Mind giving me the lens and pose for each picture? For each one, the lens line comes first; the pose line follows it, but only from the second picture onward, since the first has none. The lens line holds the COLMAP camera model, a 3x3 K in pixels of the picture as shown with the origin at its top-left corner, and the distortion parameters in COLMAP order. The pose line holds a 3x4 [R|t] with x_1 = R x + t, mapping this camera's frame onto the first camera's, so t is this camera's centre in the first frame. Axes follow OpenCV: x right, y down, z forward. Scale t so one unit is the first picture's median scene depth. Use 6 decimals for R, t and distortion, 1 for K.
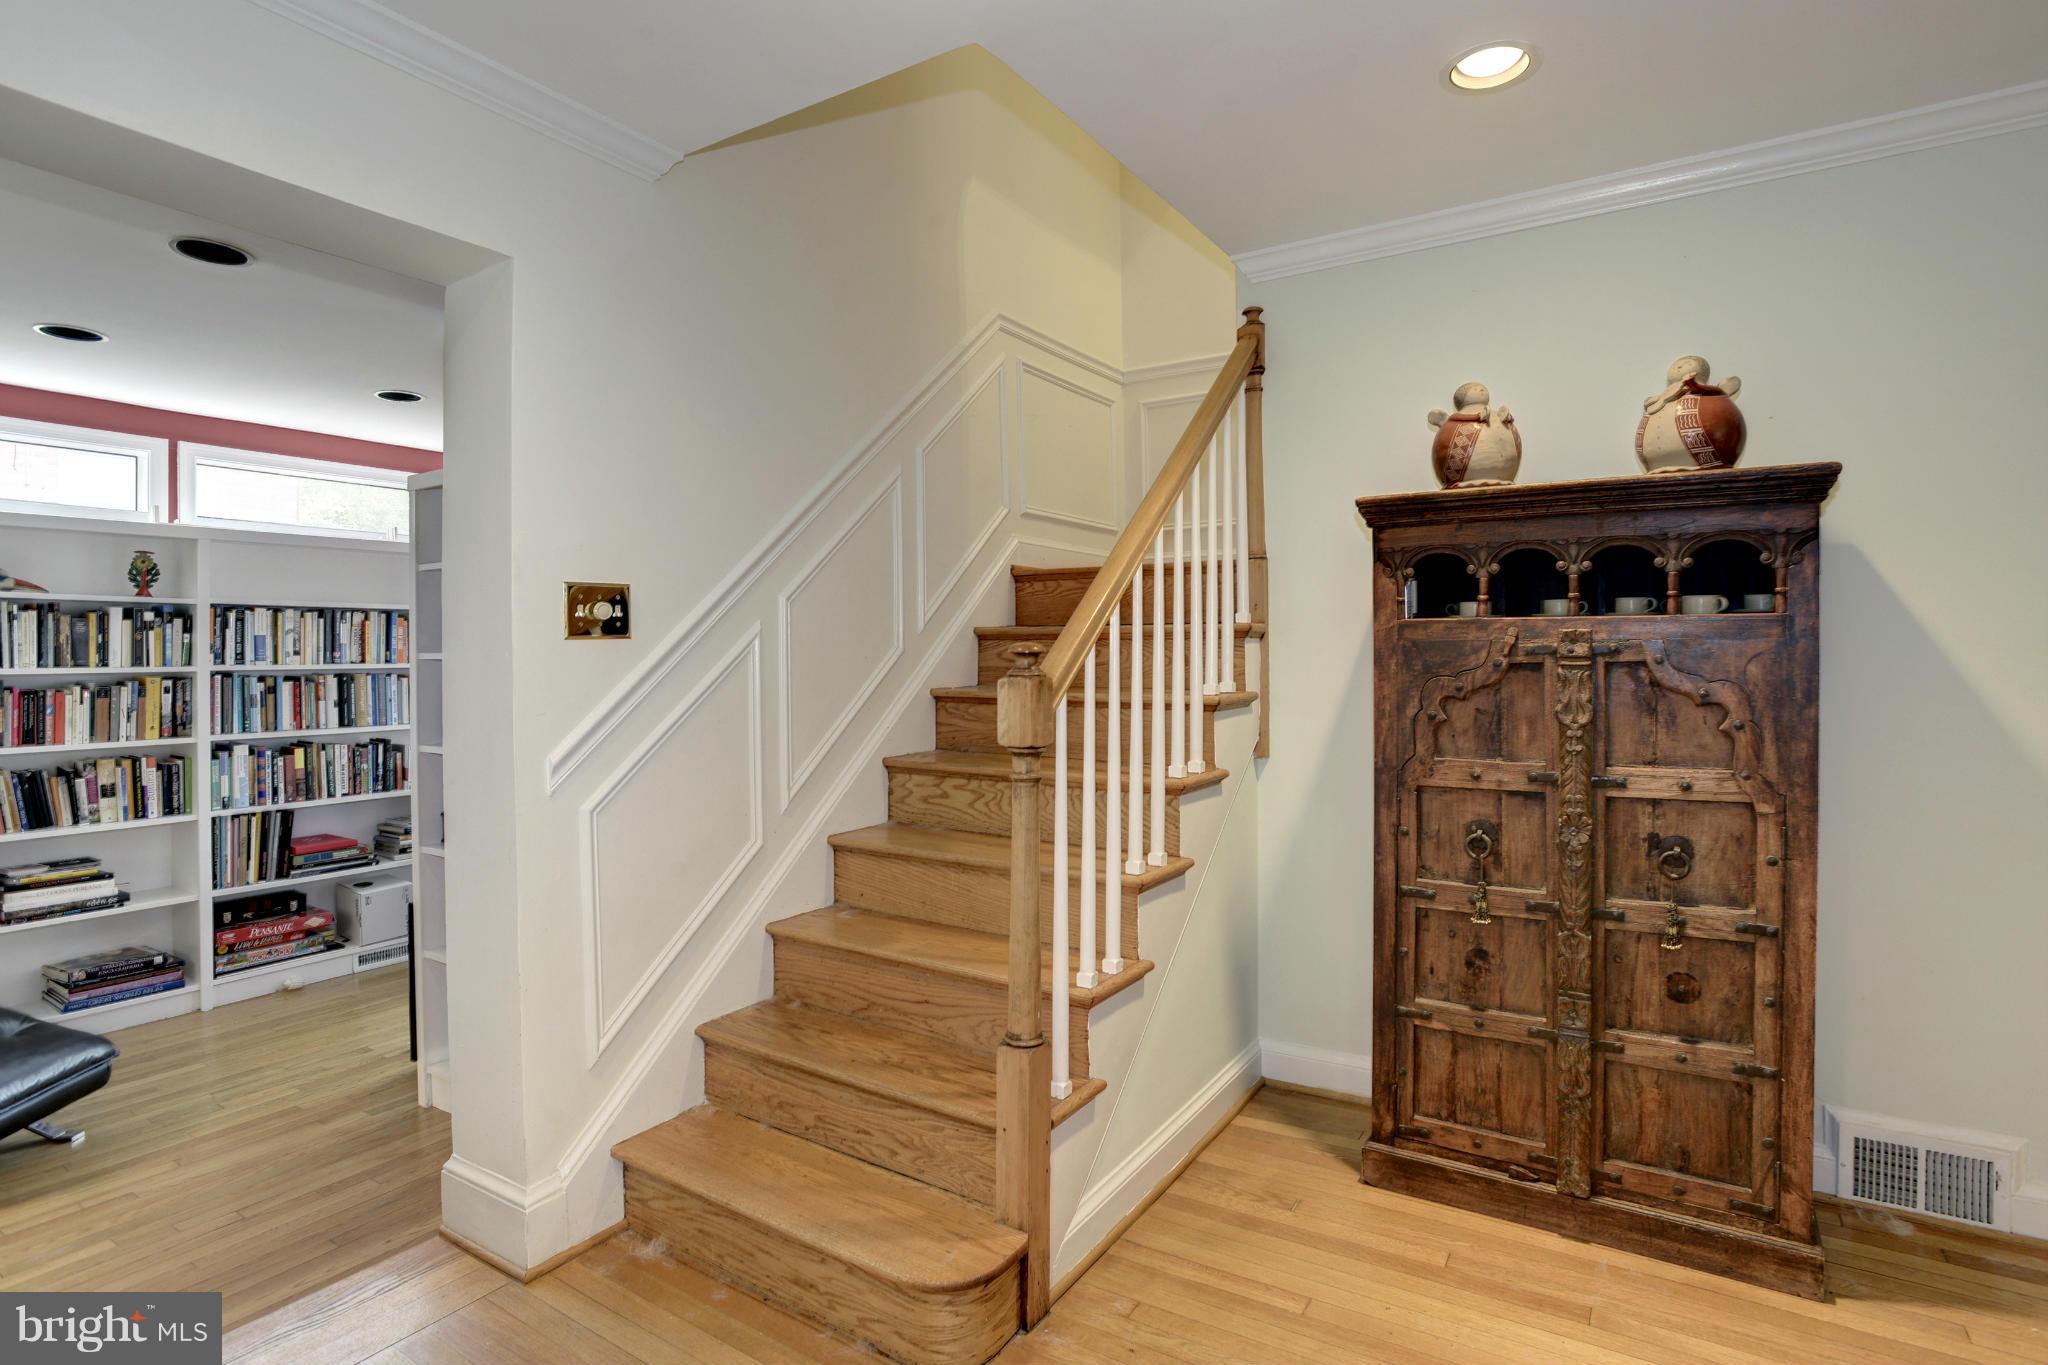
lens RADIAL K [[1004.0, 0, 1062.3], [0, 1004.0, 667.5], [0, 0, 1]] dist [-0.056510, 0.018867]
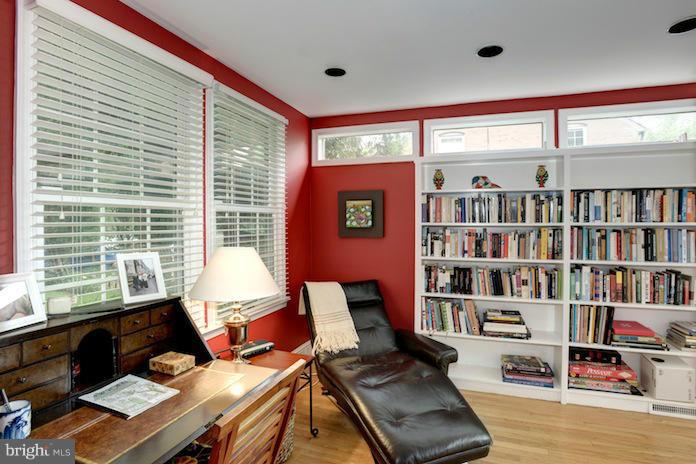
lens RADIAL K [[341.2, 0, 350.5], [0, 341.2, 222.8], [0, 0, 1]] dist [-0.056510, 0.018867]
pose [[0.194082, 0.004904, -0.980973, -0.319936], [-0.011712, 0.999928, 0.002681, 0.001372], [0.980915, 0.010969, 0.194126, 0.445976]]
